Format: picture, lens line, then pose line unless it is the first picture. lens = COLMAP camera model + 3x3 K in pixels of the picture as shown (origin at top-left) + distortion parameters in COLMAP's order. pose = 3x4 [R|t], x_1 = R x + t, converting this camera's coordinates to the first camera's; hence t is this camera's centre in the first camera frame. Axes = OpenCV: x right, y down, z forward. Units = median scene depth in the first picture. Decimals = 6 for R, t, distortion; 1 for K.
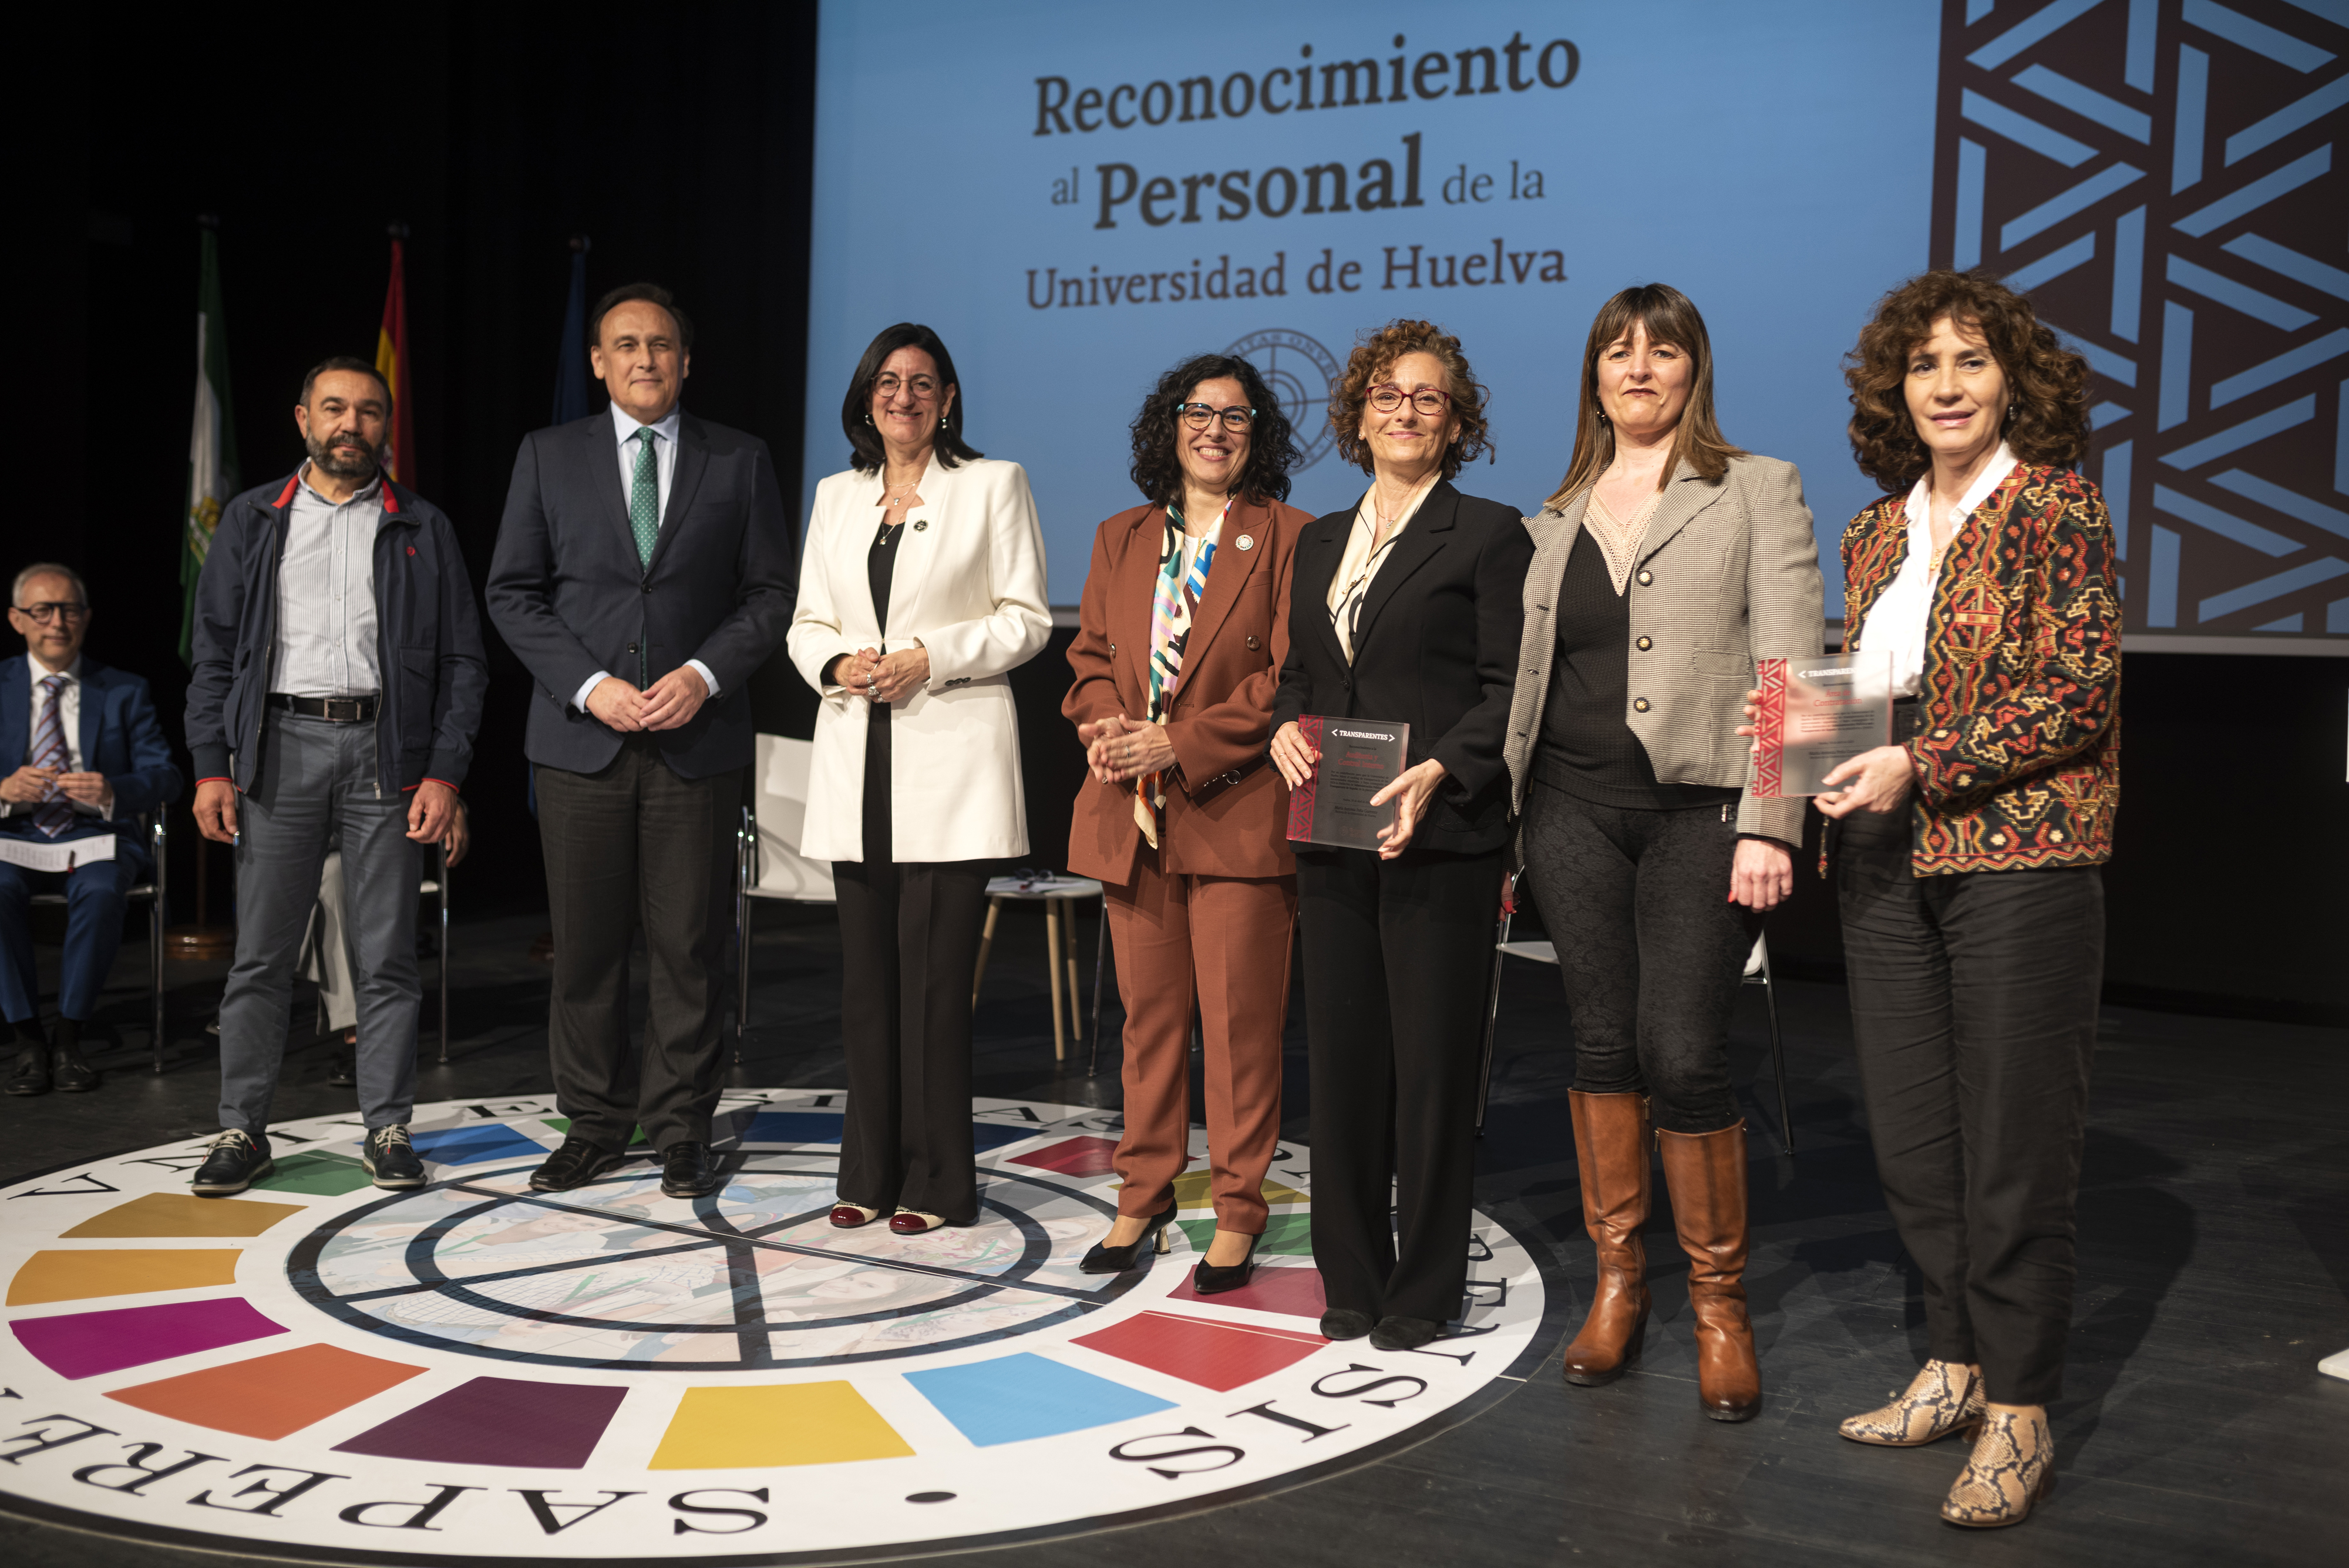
lens RADIAL K [[2295.3, 0, 1106.9], [0, 2295.3, 809.0], [0, 0, 1]] dist [-0.081841, 0.094971]
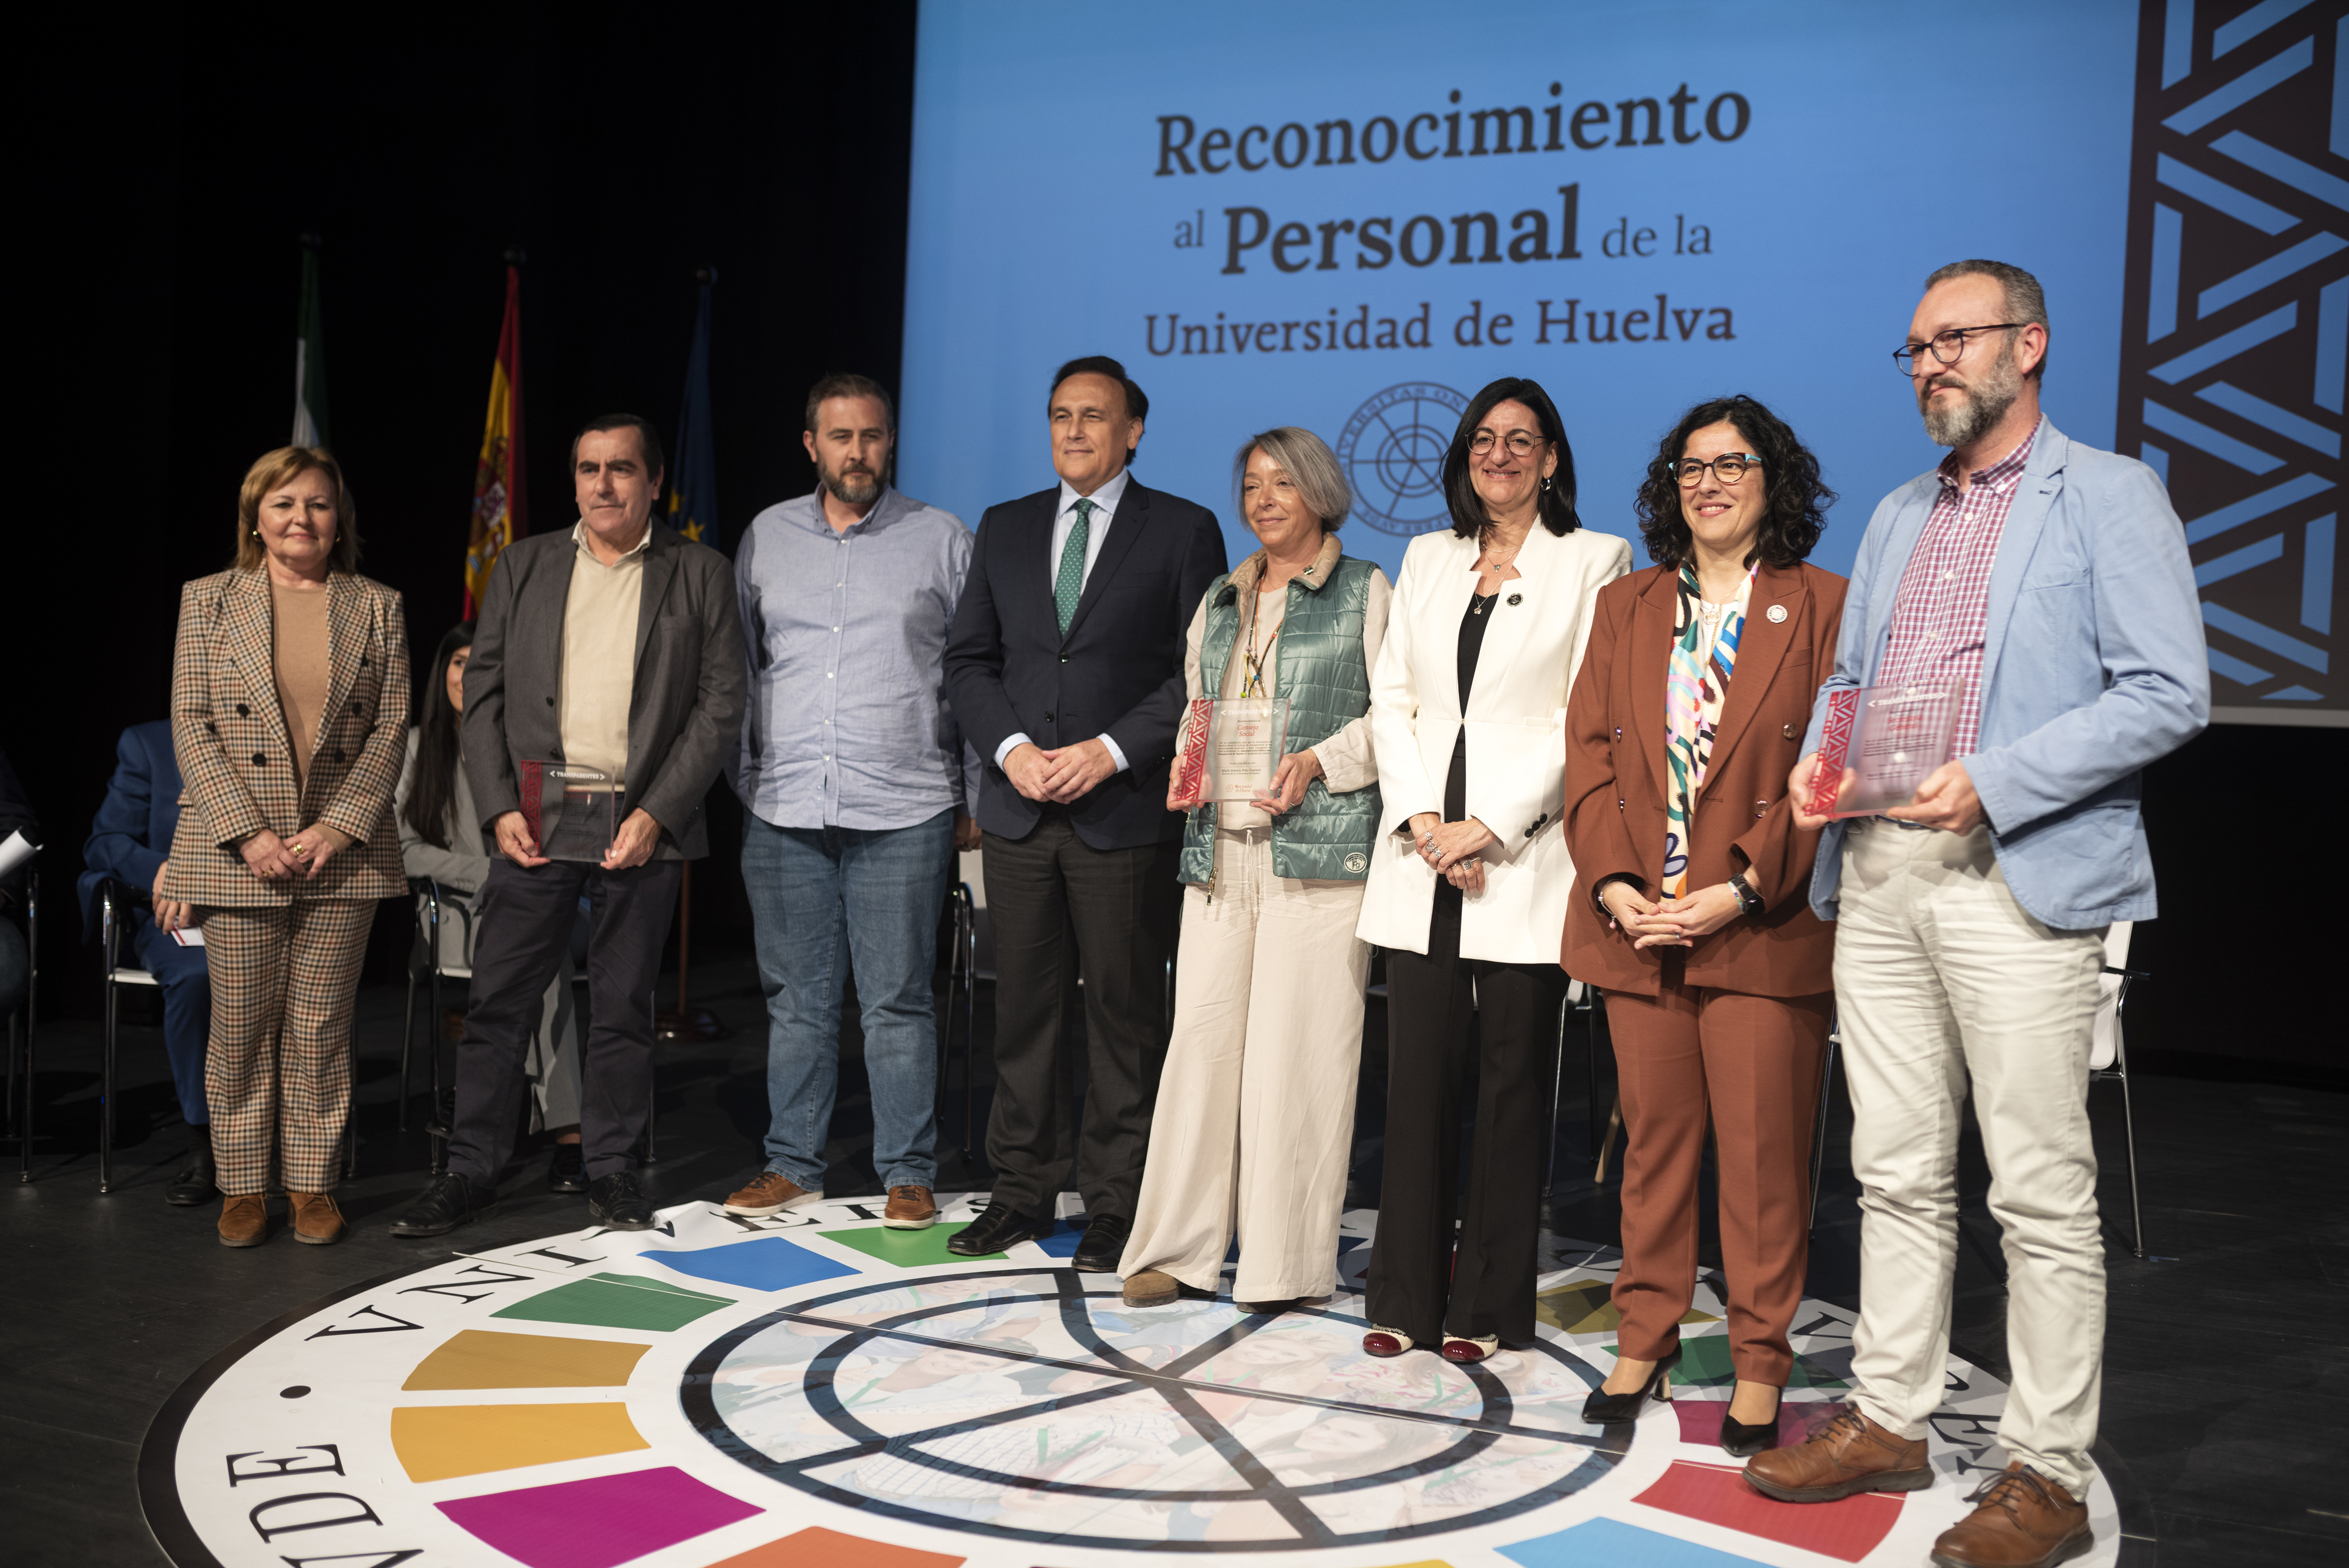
lens RADIAL K [[2295.3, 0, 1106.9], [0, 2295.3, 809.0], [0, 0, 1]] dist [-0.081841, 0.094971]
pose [[0.997456, 0.007123, 0.070924, -0.128279], [-0.005616, 0.999755, -0.021419, -0.008542], [-0.071059, 0.020966, 0.997252, 0.052152]]
